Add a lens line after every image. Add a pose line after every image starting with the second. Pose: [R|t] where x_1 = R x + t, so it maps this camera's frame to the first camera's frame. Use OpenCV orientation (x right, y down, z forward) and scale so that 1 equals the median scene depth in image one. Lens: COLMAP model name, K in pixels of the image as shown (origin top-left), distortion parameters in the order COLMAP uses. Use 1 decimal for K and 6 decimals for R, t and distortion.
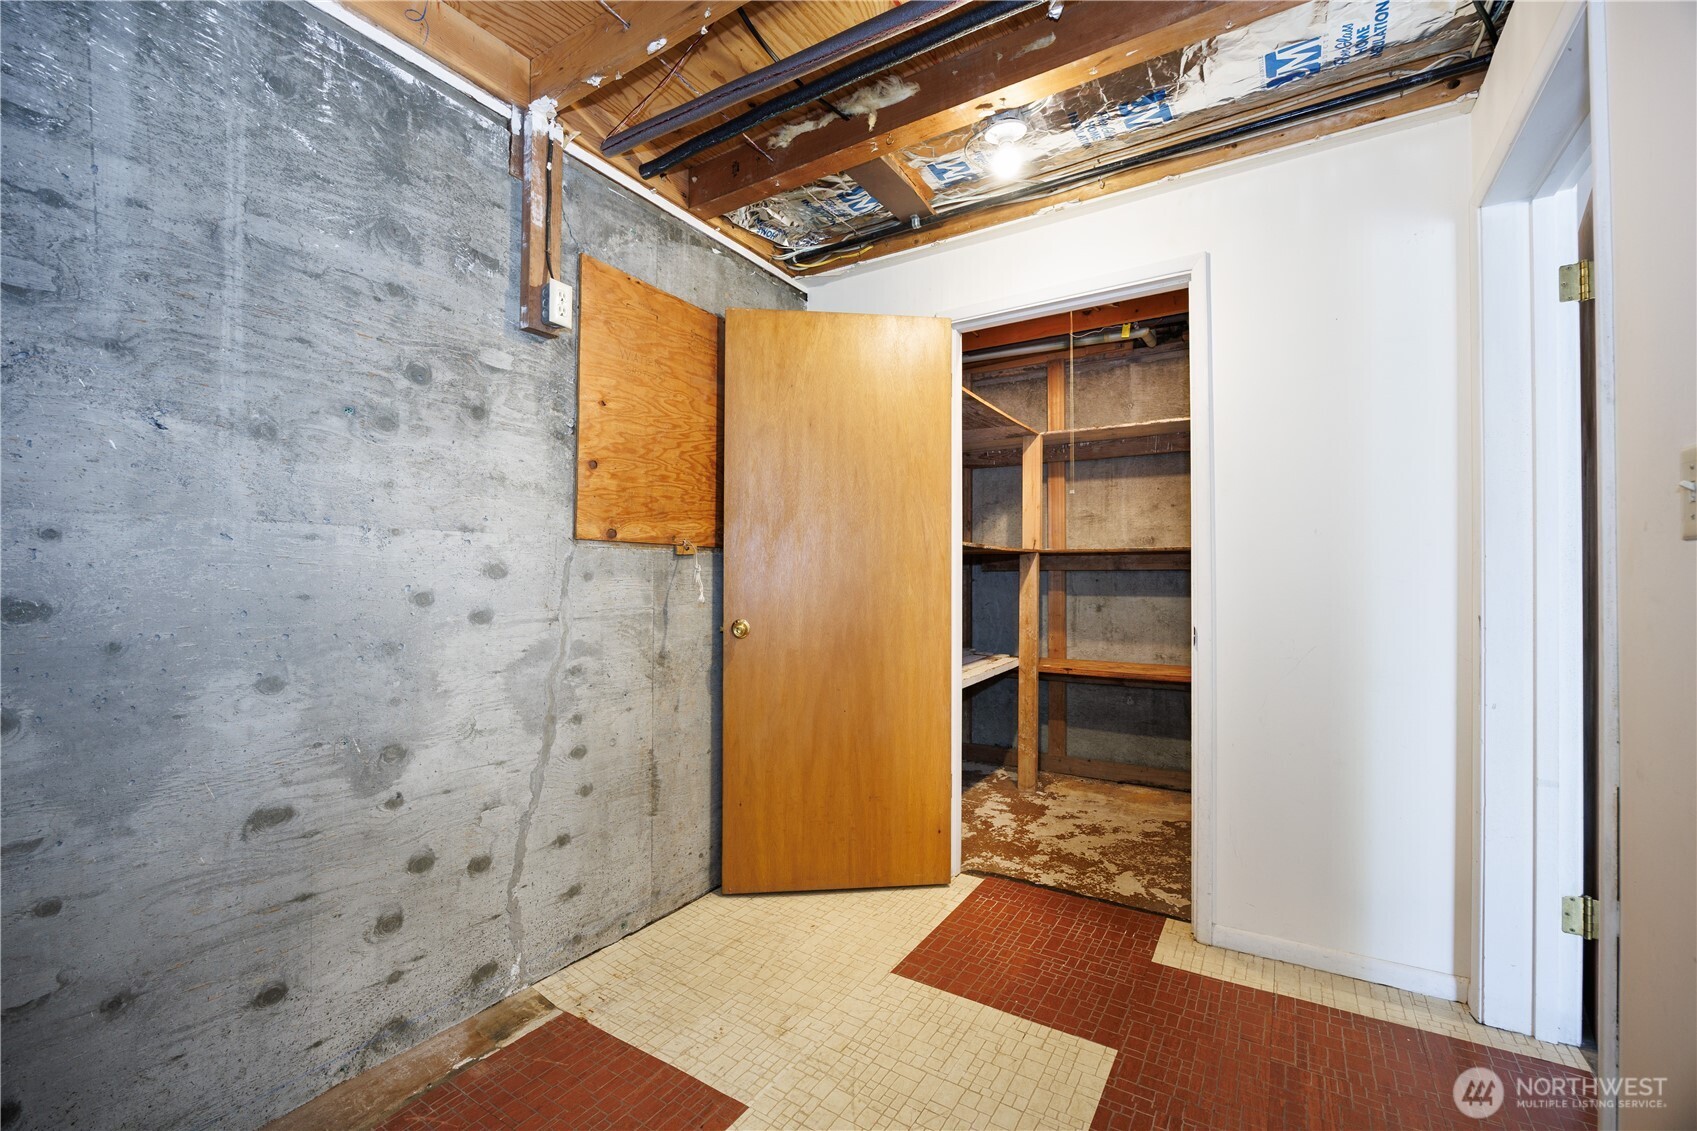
lens RADIAL K [[708.2, 0, 851.6], [0, 708.2, 570.7], [0, 0, 1]] dist [-0.016093, -0.000095]
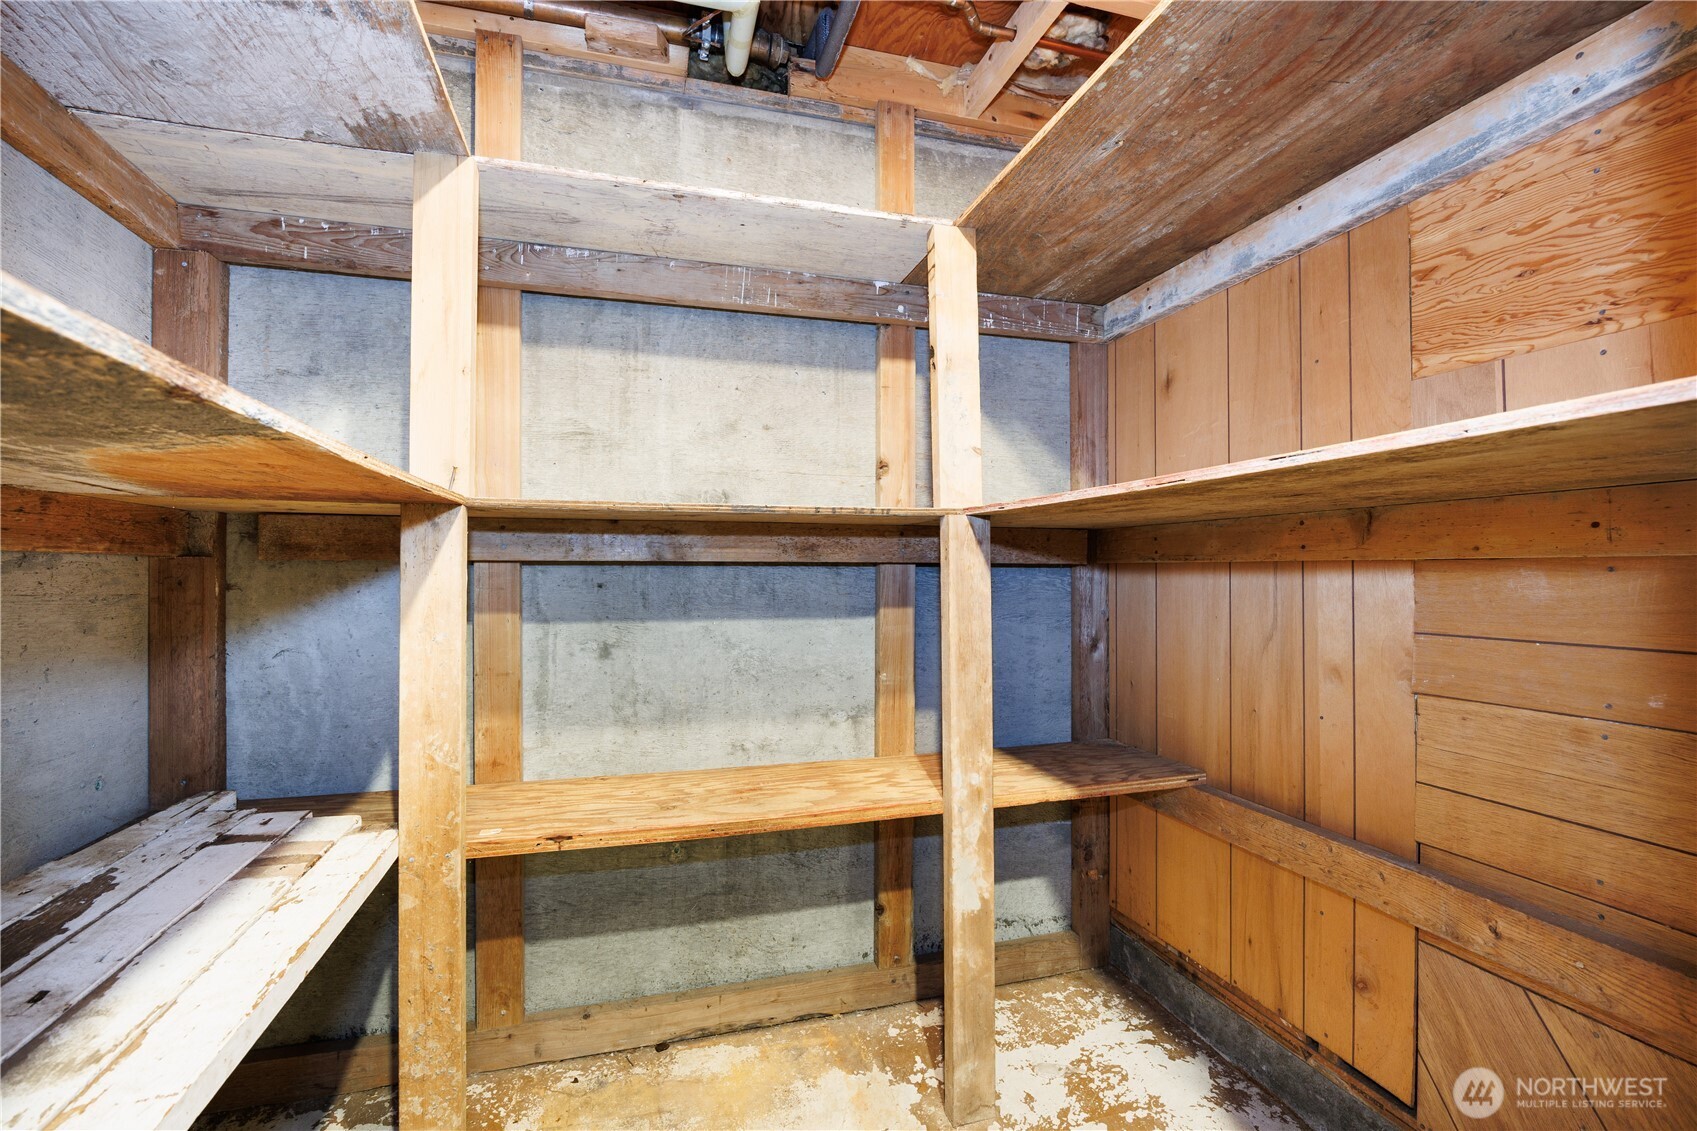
lens RADIAL K [[708.2, 0, 850.9], [0, 708.2, 577.6], [0, 0, 1]] dist [-0.016093, -0.000095]
pose [[0.655116, 0.000788, 0.755528, 0.126265], [-0.002557, 0.999996, 0.001174, 0.008092], [-0.755524, -0.002701, 0.655115, 0.616556]]
